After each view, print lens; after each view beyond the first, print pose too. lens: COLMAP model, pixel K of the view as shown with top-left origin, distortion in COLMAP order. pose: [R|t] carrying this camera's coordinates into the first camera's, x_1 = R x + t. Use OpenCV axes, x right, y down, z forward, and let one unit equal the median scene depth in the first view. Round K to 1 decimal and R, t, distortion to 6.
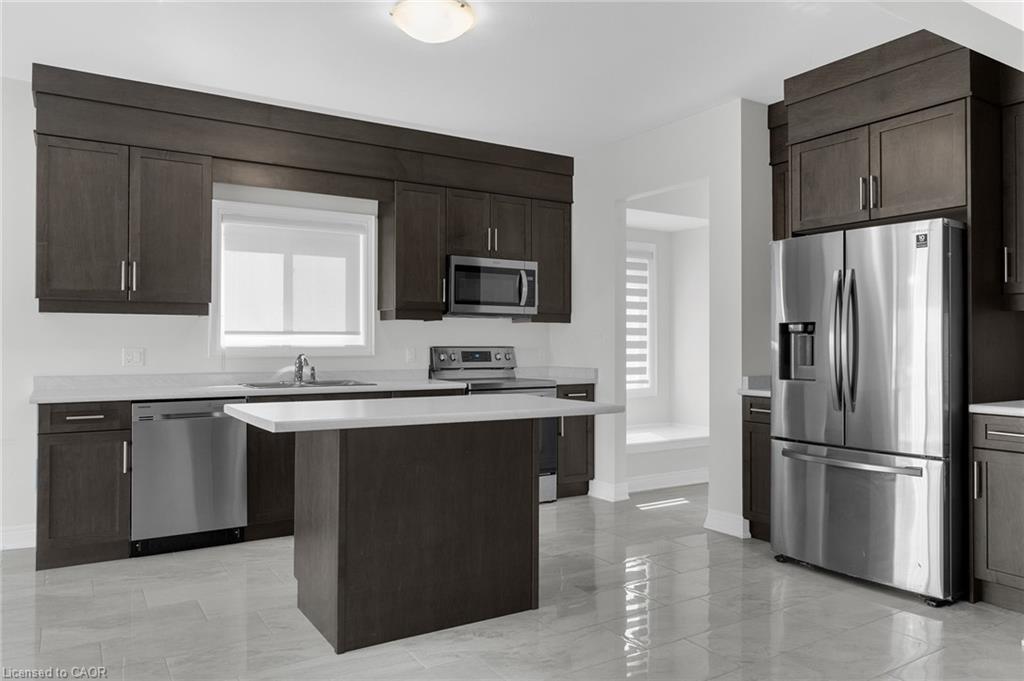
lens RADIAL K [[706.2, 0, 480.8], [0, 706.2, 336.0], [0, 0, 1]] dist [0.003870, 0.002364]
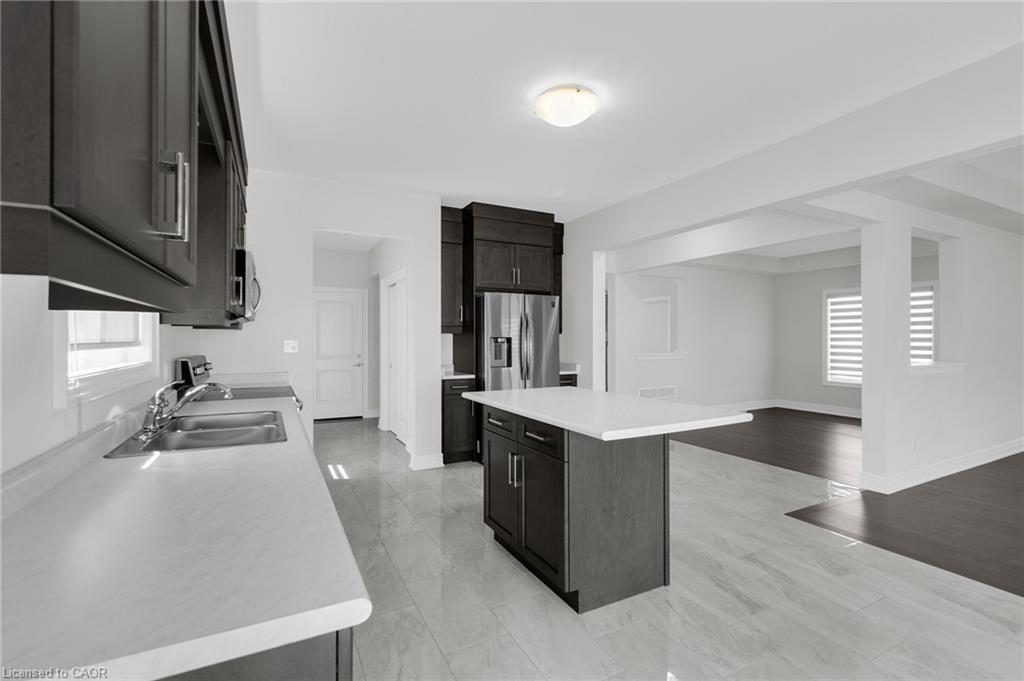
lens RADIAL K [[455.8, 0, 505.6], [0, 455.8, 339.1], [0, 0, 1]] dist [0.000899, 0.000096]
pose [[0.070600, -0.001497, 0.997504, -0.569403], [-0.010602, 0.999941, 0.002251, -0.012322], [-0.997448, -0.010734, 0.070580, 0.652752]]
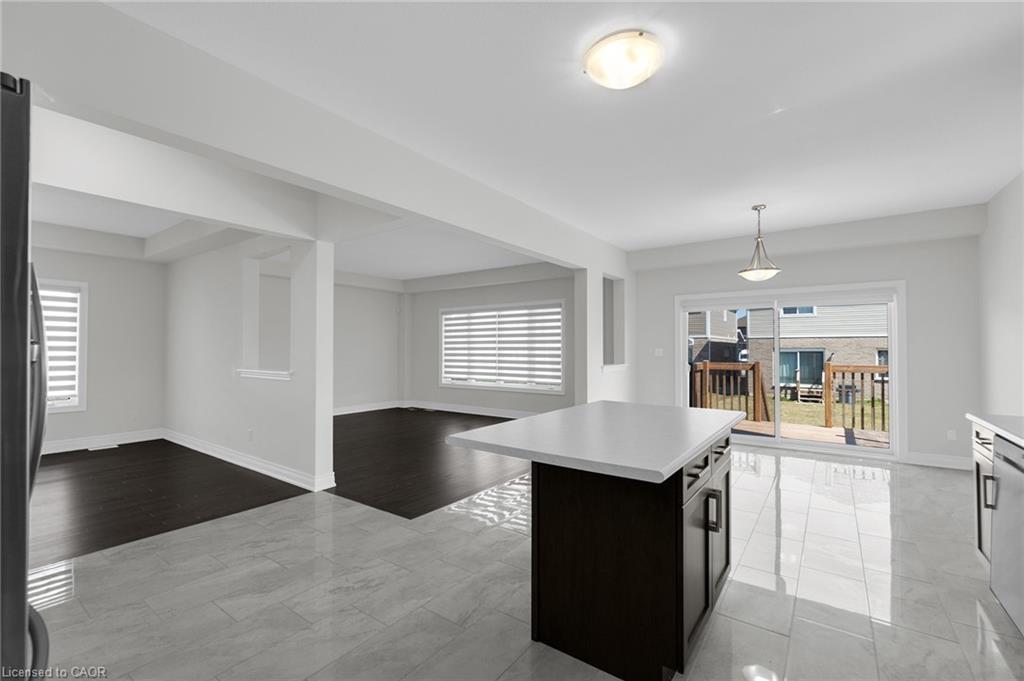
lens RADIAL K [[456.2, 0, 516.9], [0, 456.2, 342.8], [0, 0, 1]] dist [0.029067, 0.000499]
pose [[-0.908104, -0.006645, -0.418693, 0.221022], [0.002909, 0.999750, -0.022177, -0.008632], [0.418735, -0.021357, -0.907857, 0.970594]]
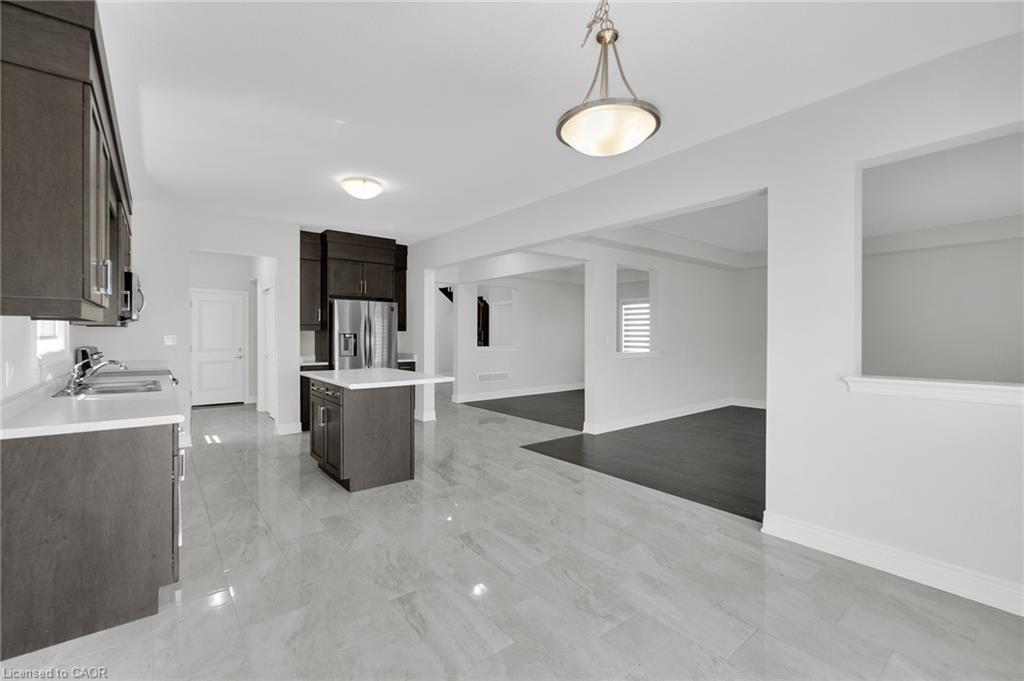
lens RADIAL K [[449.5, 0, 501.9], [0, 449.5, 338.3], [0, 0, 1]] dist [-0.003029, -0.000208]
pose [[-0.110738, -0.008326, 0.993815, -0.880213], [-0.013331, 0.999887, 0.006891, -0.015035], [-0.993760, -0.012485, -0.110836, 0.458000]]
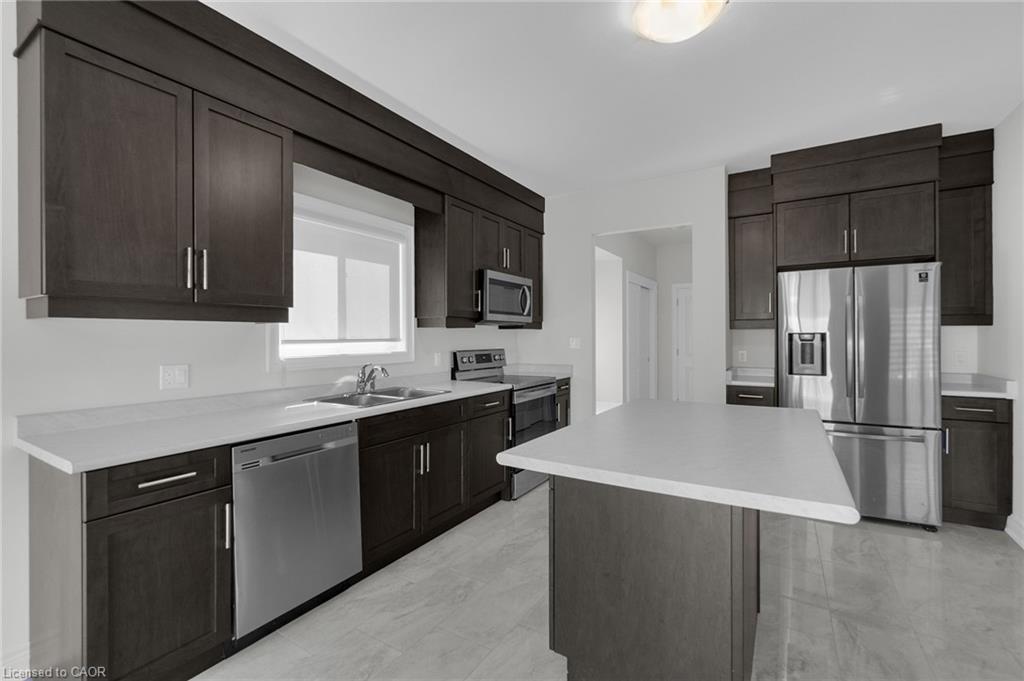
lens RADIAL K [[449.5, 0, 501.9], [0, 449.5, 338.3], [0, 0, 1]] dist [-0.003029, -0.000208]
pose [[0.894919, -0.006944, 0.446175, -0.336846], [0.000851, 0.999904, 0.013855, -0.015485], [-0.446228, -0.012020, 0.894839, 0.354780]]
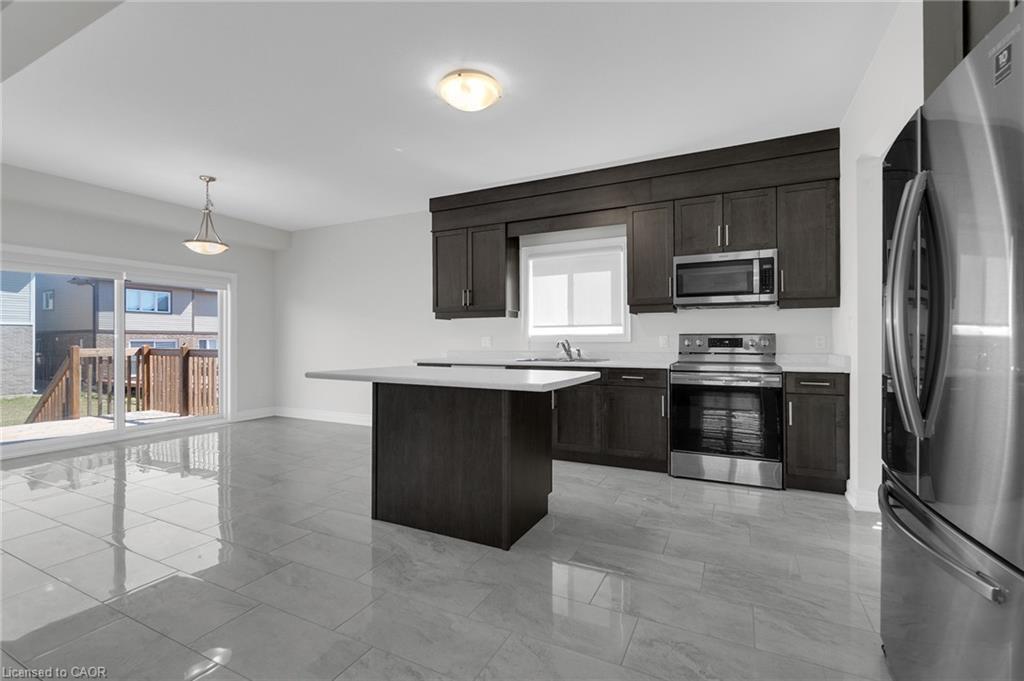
lens RADIAL K [[436.3, 0, 512.0], [0, 436.3, 340.5], [0, 0, 1]] dist [-0.001704, -0.000193]
pose [[0.546311, -0.002510, -0.837579, 0.422175], [0.013999, 0.999883, 0.006135, 0.017940], [0.837465, -0.015077, 0.546282, 0.371924]]
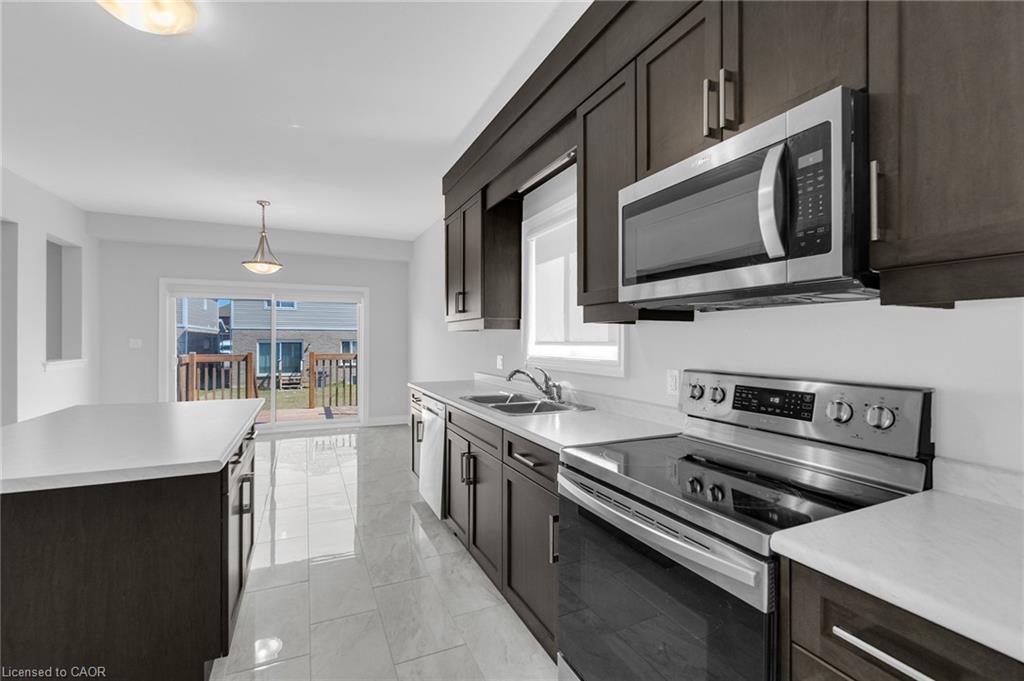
lens RADIAL K [[456.2, 0, 516.9], [0, 456.2, 342.8], [0, 0, 1]] dist [0.029067, 0.000499]
pose [[-0.101423, 0.003052, -0.994839, 0.293351], [0.007251, 0.999971, 0.002328, -0.006859], [0.994817, -0.006977, -0.101442, 0.960683]]
